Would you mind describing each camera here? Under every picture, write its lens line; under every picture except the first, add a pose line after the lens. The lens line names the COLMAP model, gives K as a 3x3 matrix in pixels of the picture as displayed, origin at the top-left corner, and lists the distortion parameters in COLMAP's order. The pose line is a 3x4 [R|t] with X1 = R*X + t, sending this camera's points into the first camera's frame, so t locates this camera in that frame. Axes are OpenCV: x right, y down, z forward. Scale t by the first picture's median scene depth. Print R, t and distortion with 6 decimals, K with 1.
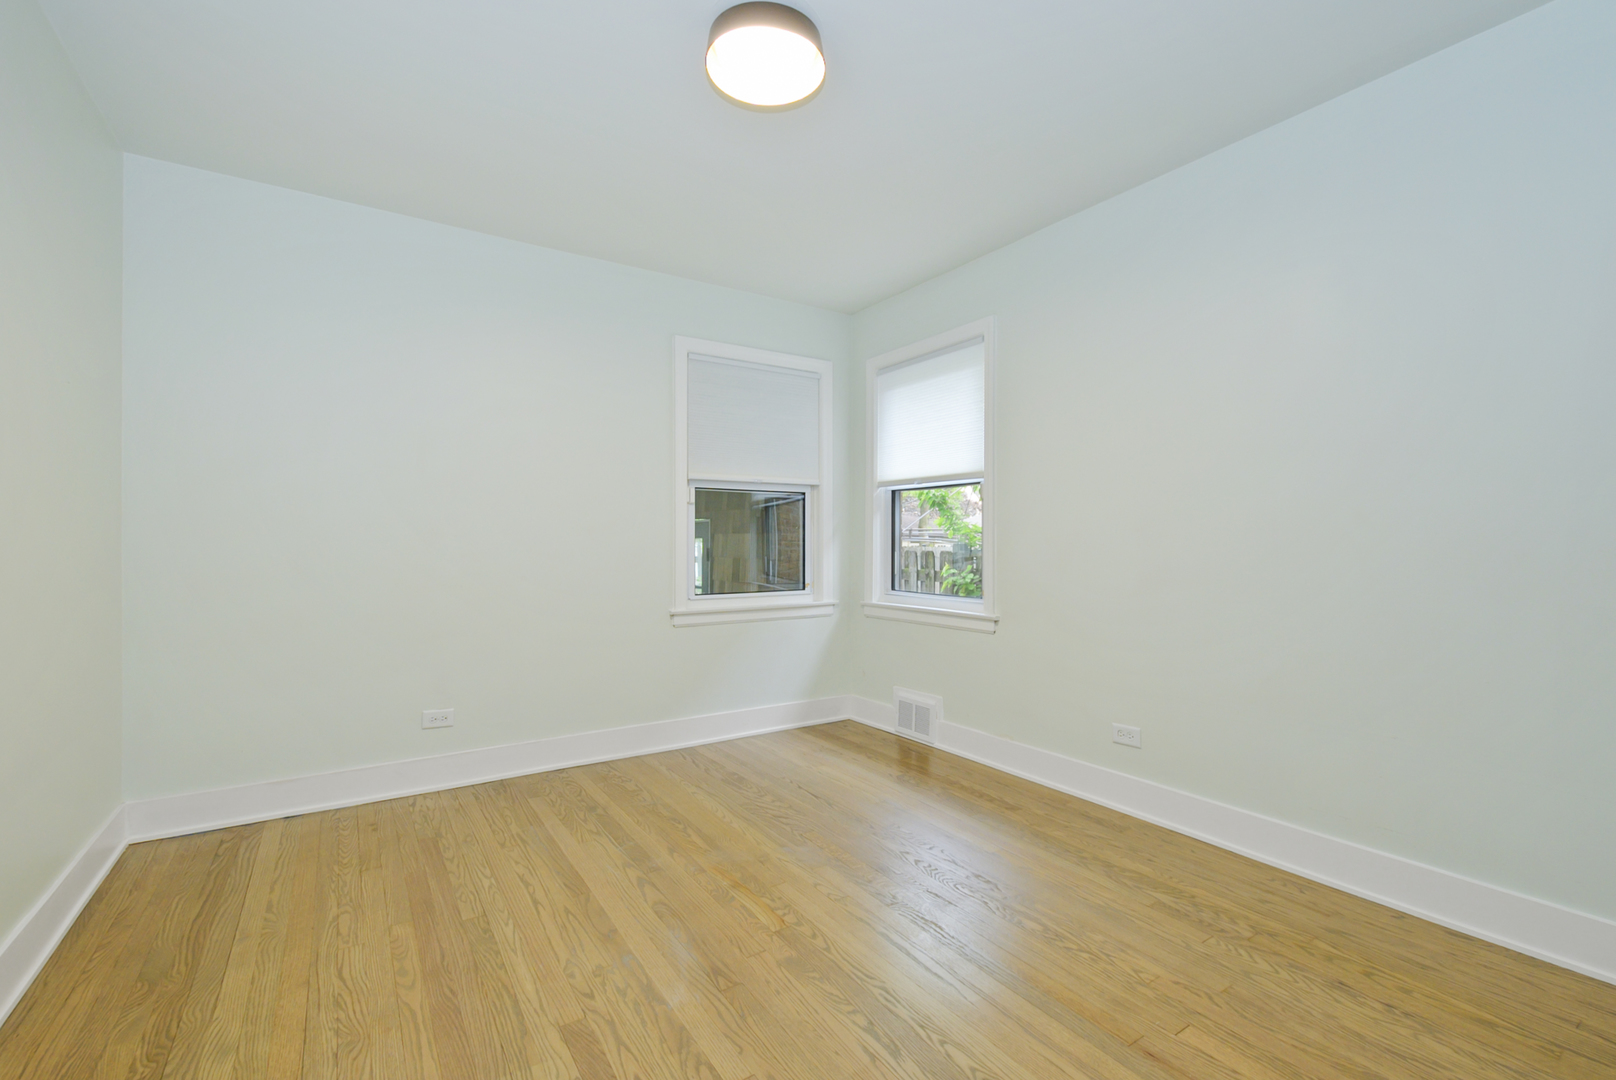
lens RADIAL K [[712.0, 0, 821.3], [0, 712.0, 545.9], [0, 0, 1]] dist [0.002869, 0.000546]
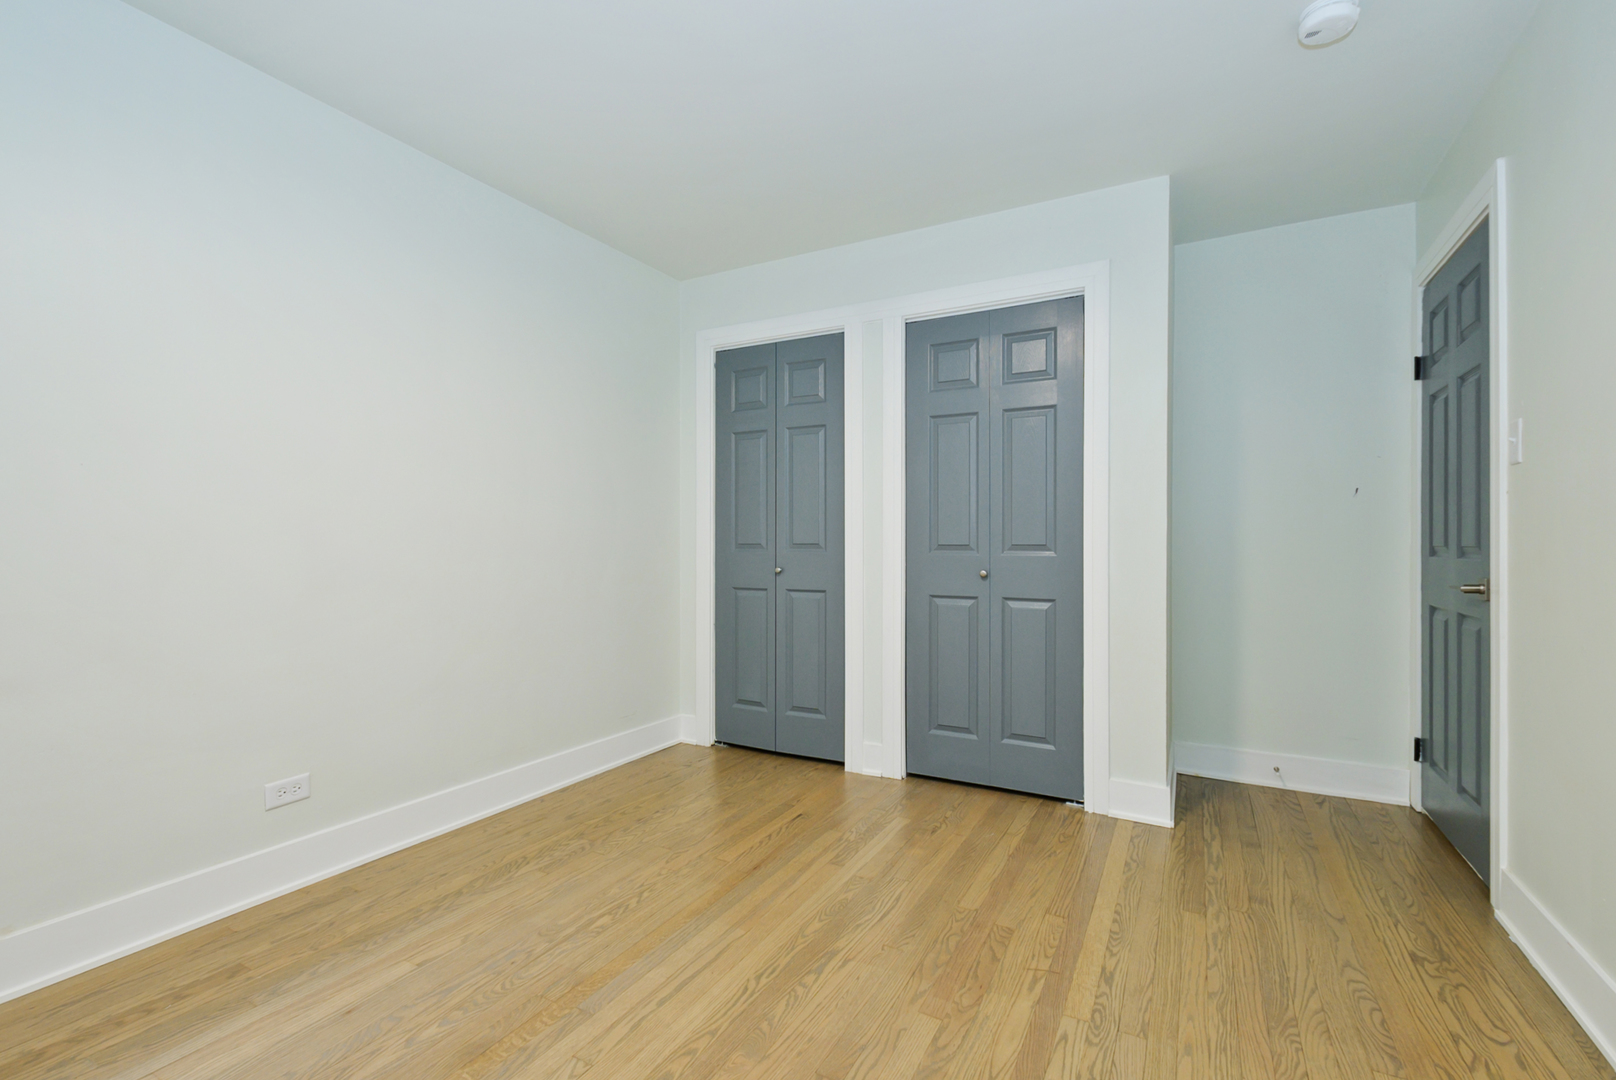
lens RADIAL K [[712.0, 0, 810.2], [0, 712.0, 538.4], [0, 0, 1]] dist [0.002869, 0.000546]
pose [[-0.459619, 0.002545, 0.888113, -0.749328], [0.004806, 0.999988, -0.000378, -0.008047], [-0.888103, 0.004094, -0.459626, 1.222799]]
